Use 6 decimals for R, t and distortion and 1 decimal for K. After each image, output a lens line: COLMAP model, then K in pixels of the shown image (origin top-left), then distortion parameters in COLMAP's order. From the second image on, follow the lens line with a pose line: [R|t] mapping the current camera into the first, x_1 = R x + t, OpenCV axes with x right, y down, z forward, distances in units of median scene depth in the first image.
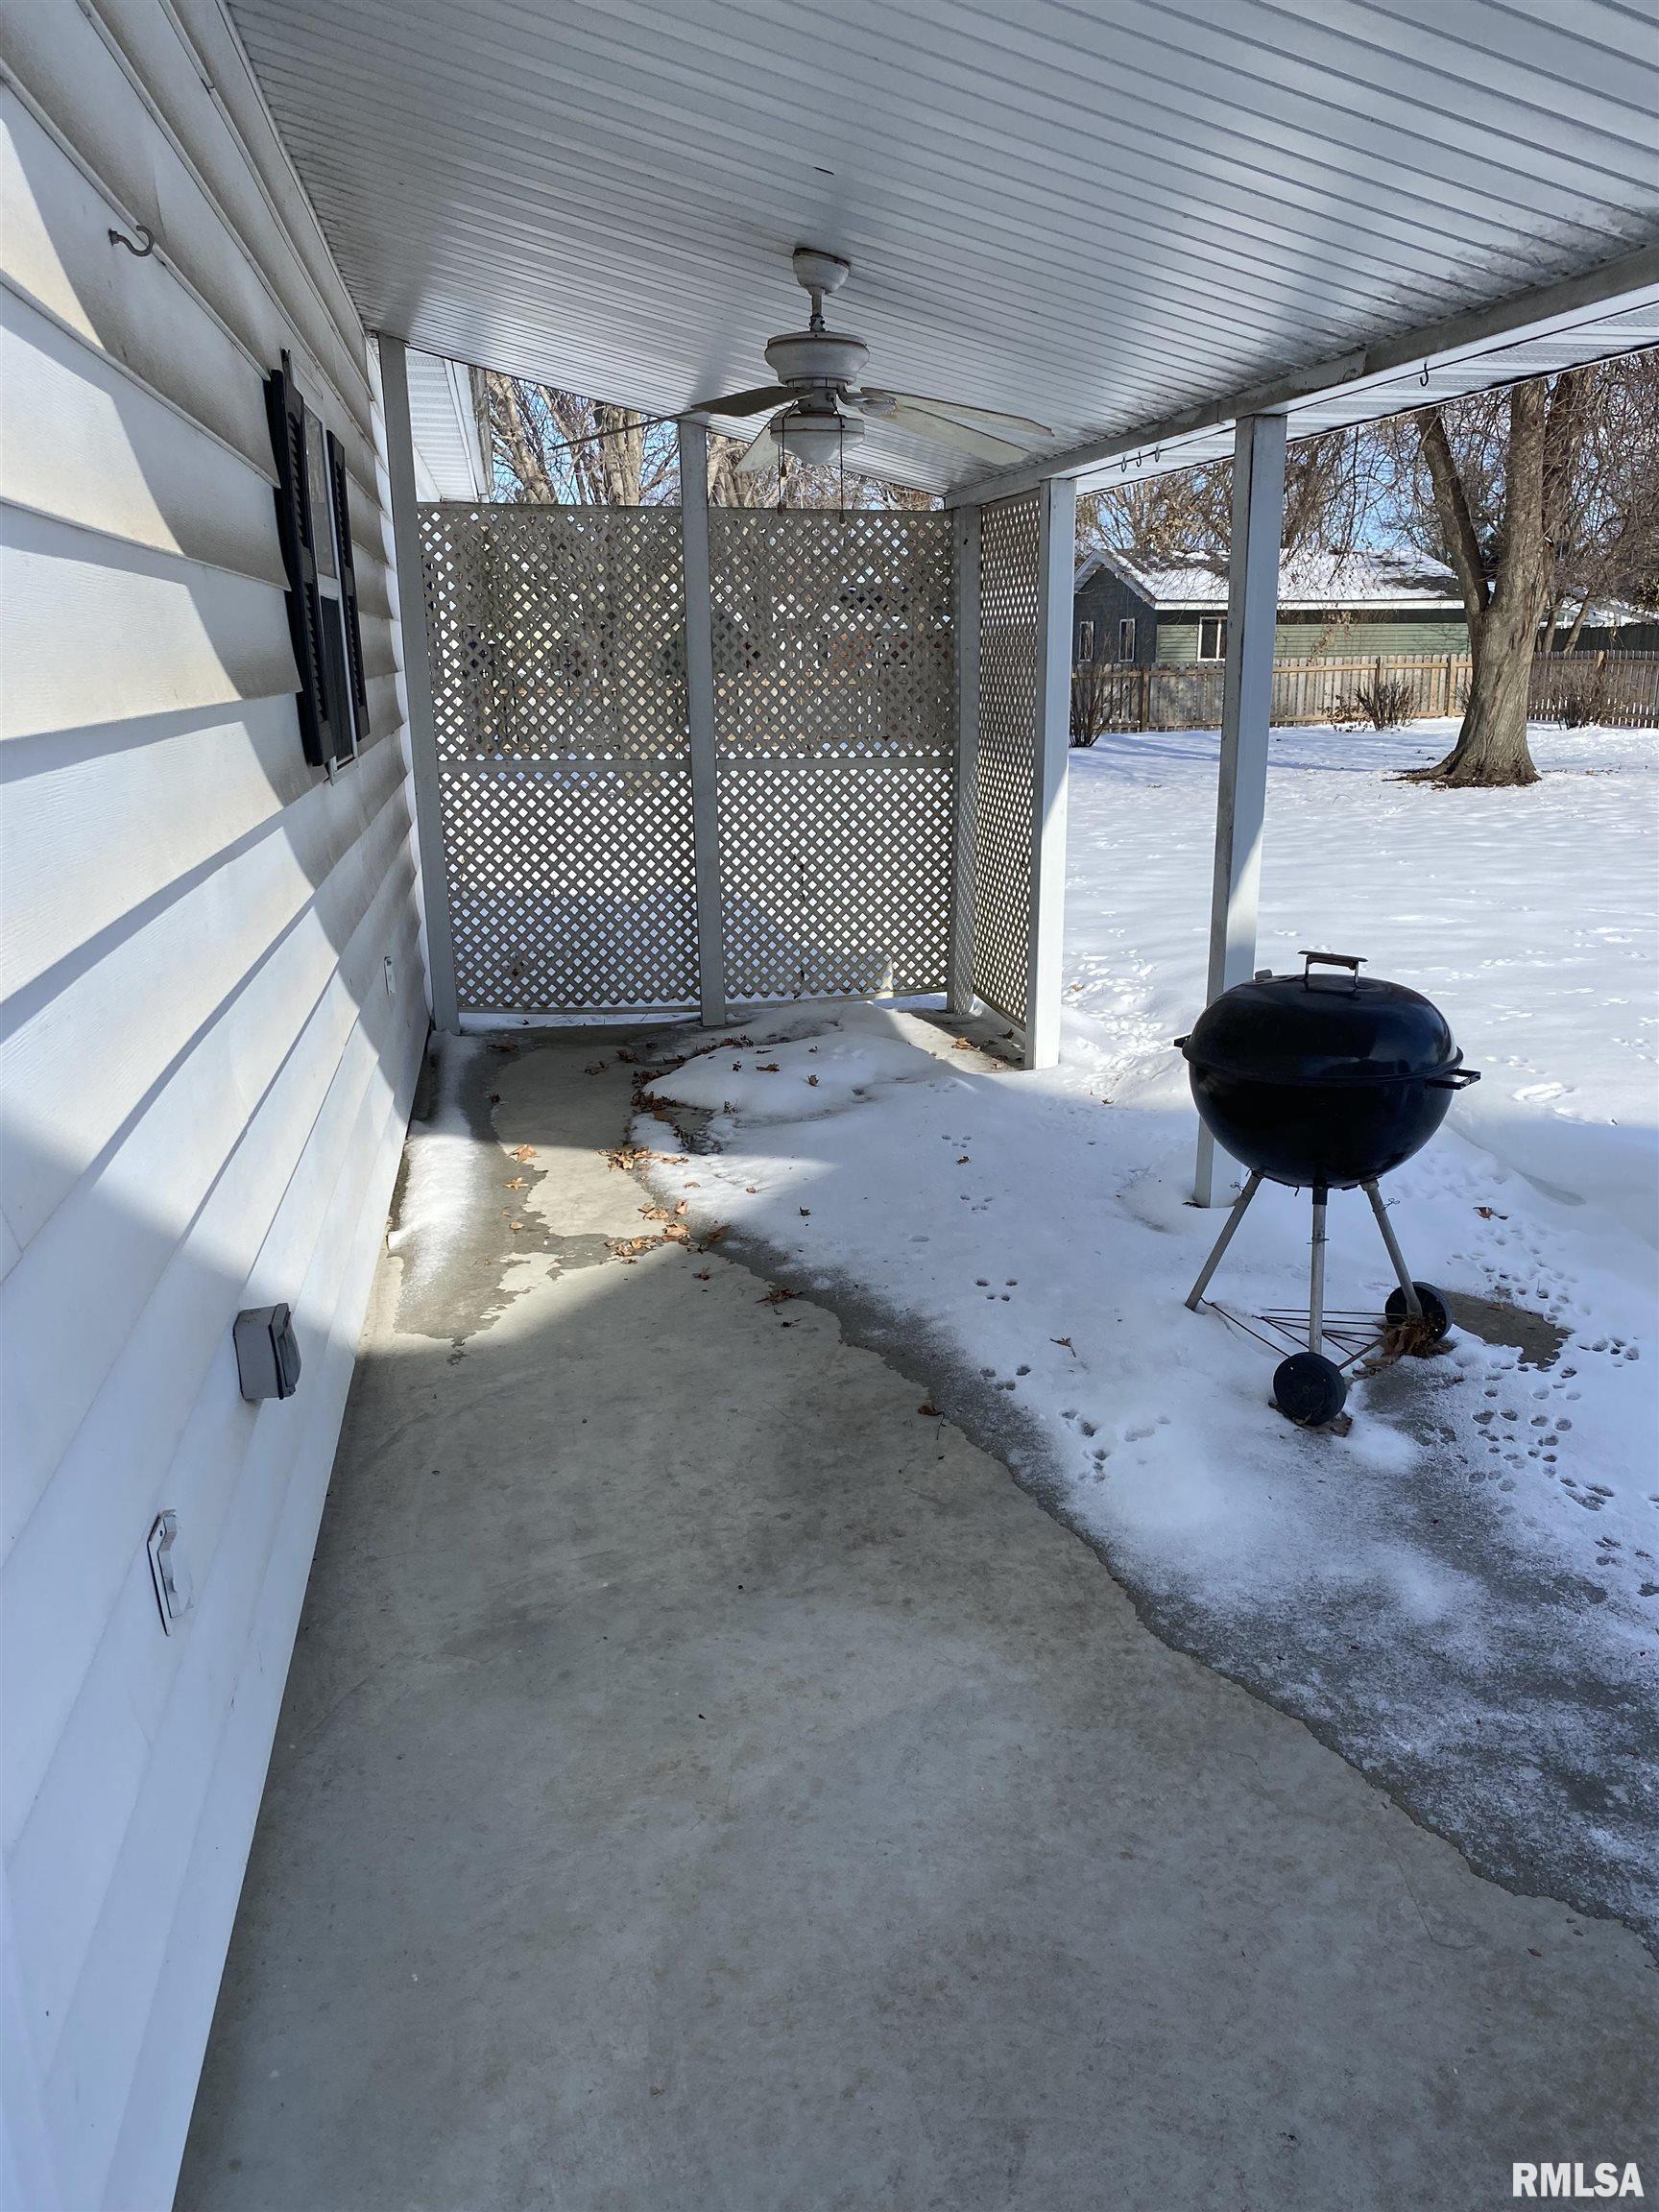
lens RADIAL K [[1657.9, 0, 829.5], [0, 1657.9, 1106.0], [0, 0, 1]] dist [-0.005339, -0.002851]
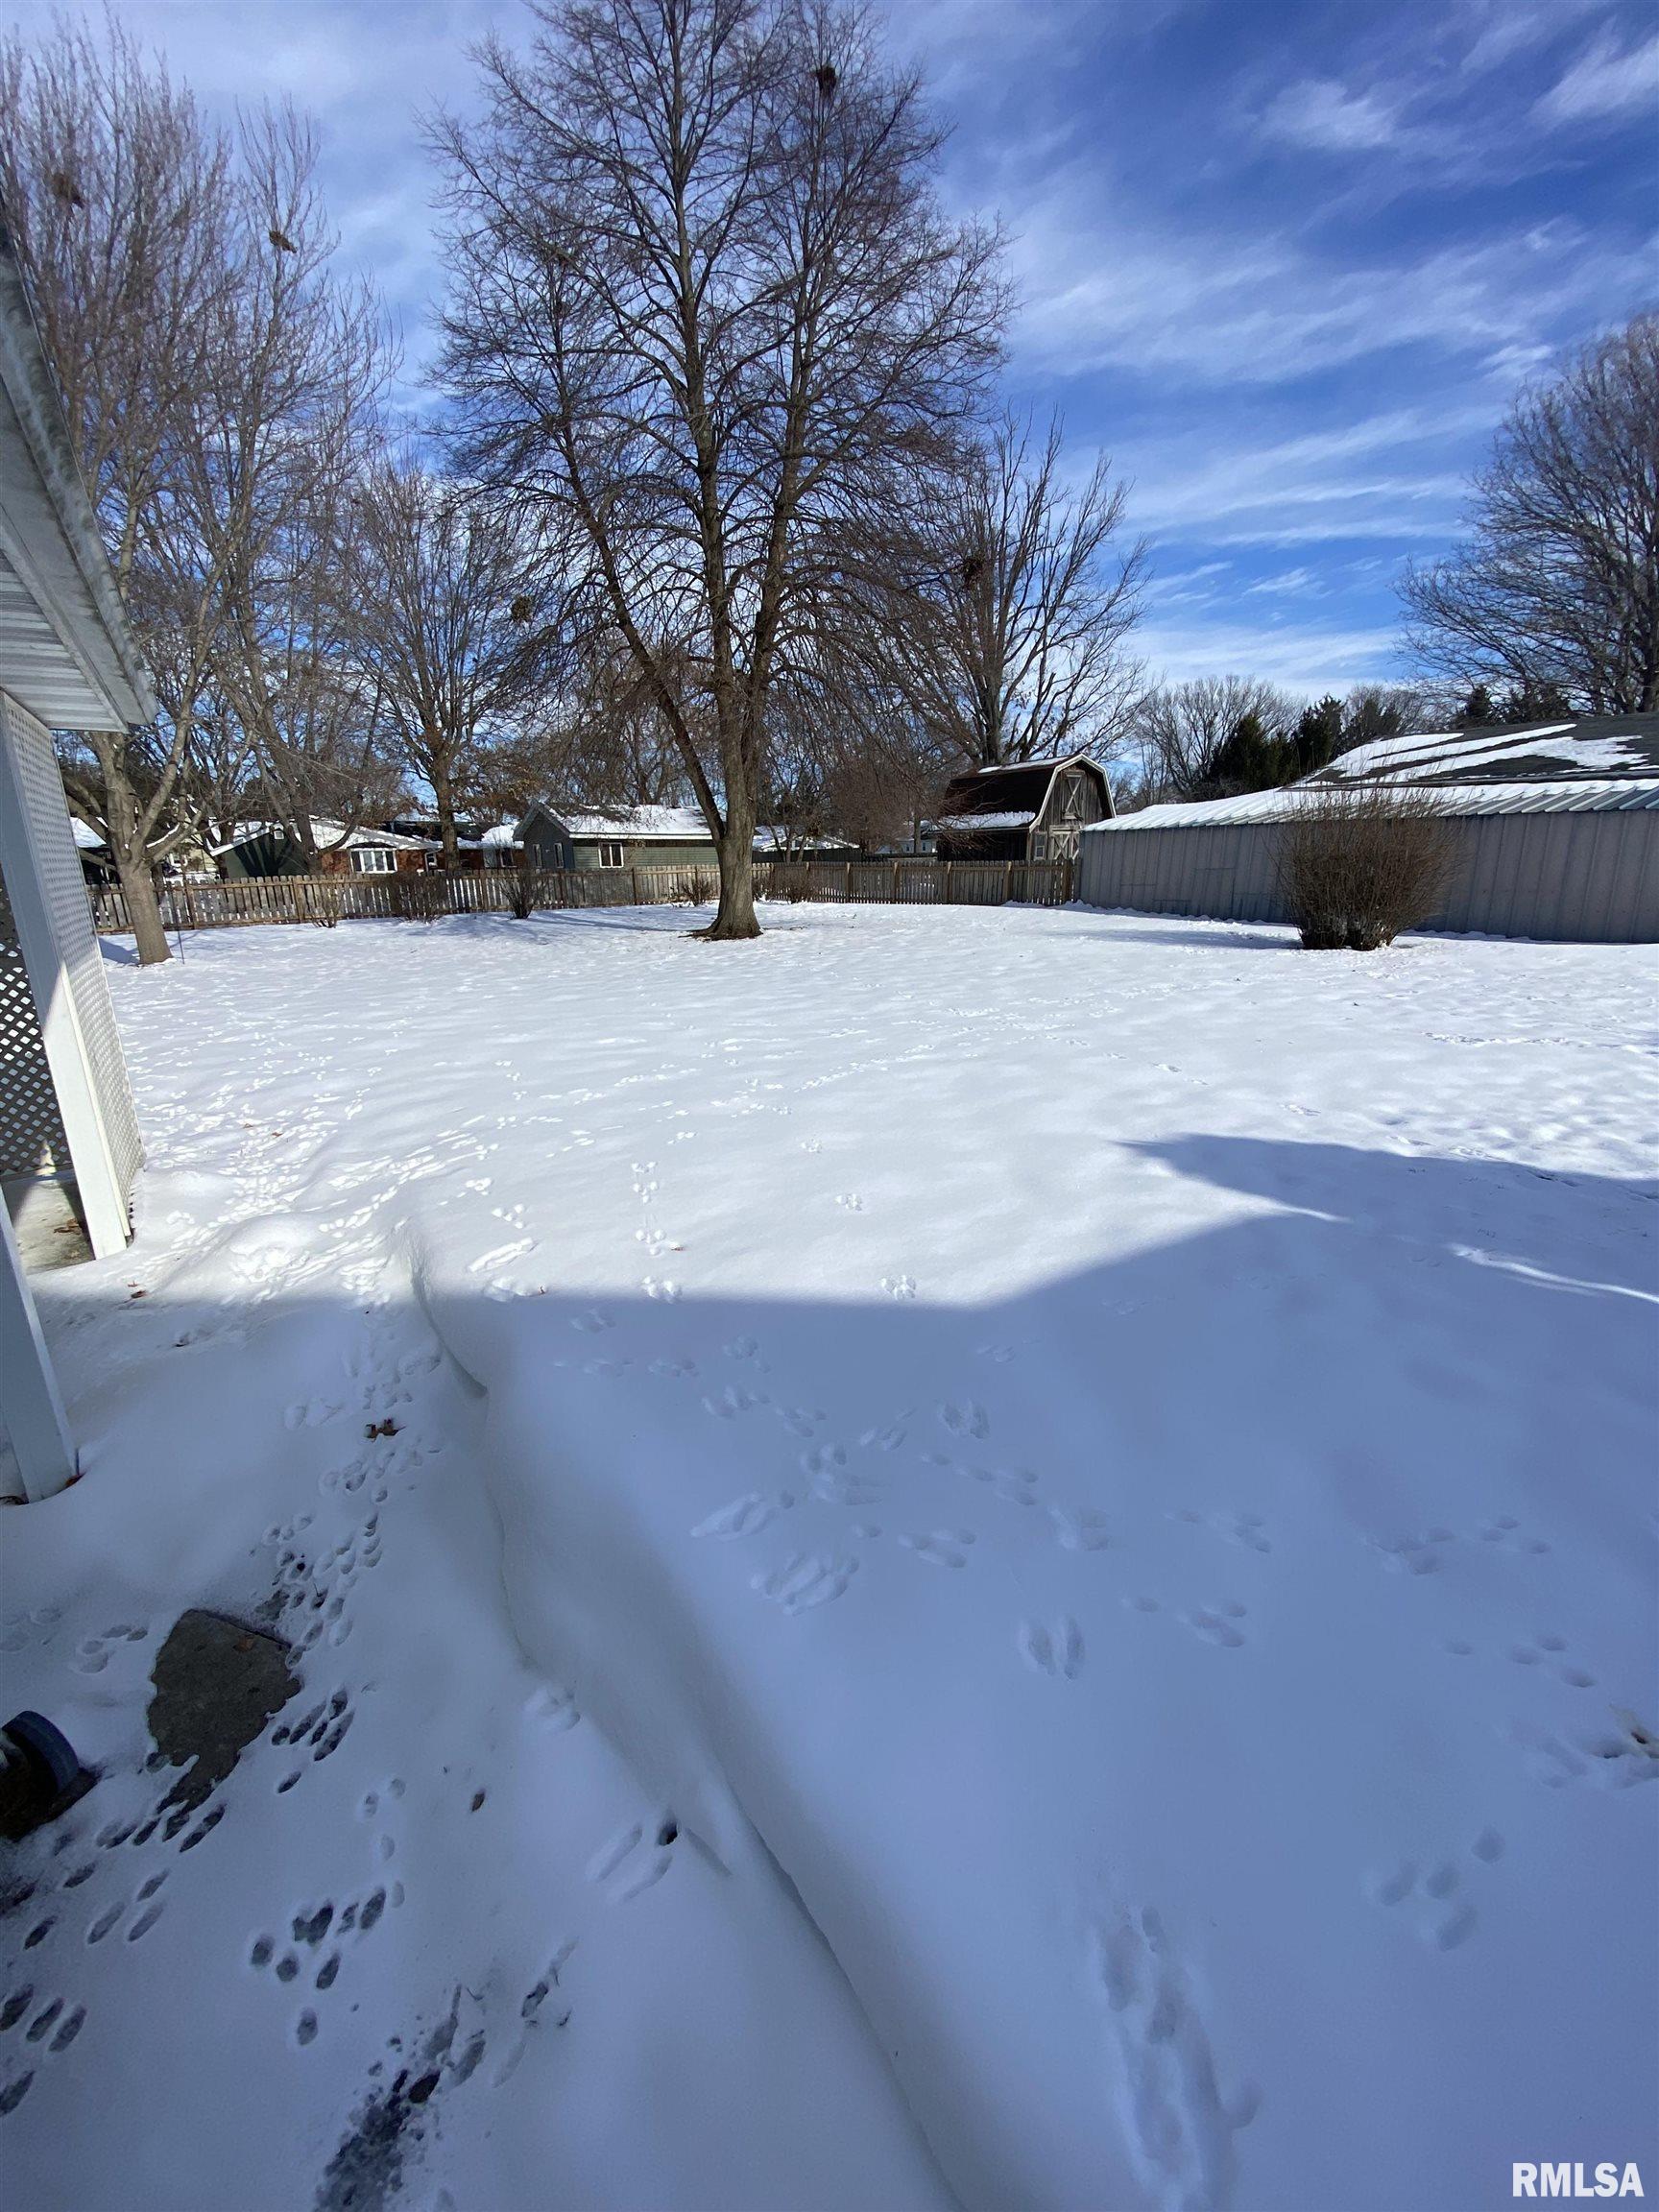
lens RADIAL K [[882.4, 0, 829.5], [0, 882.4, 1106.0], [0, 0, 1]] dist [0.000028, -0.000089]
pose [[0.914372, -0.101809, 0.391866, 0.099425], [0.101089, 0.994622, 0.022531, -0.024529], [-0.392053, 0.019012, 0.919746, 0.088287]]
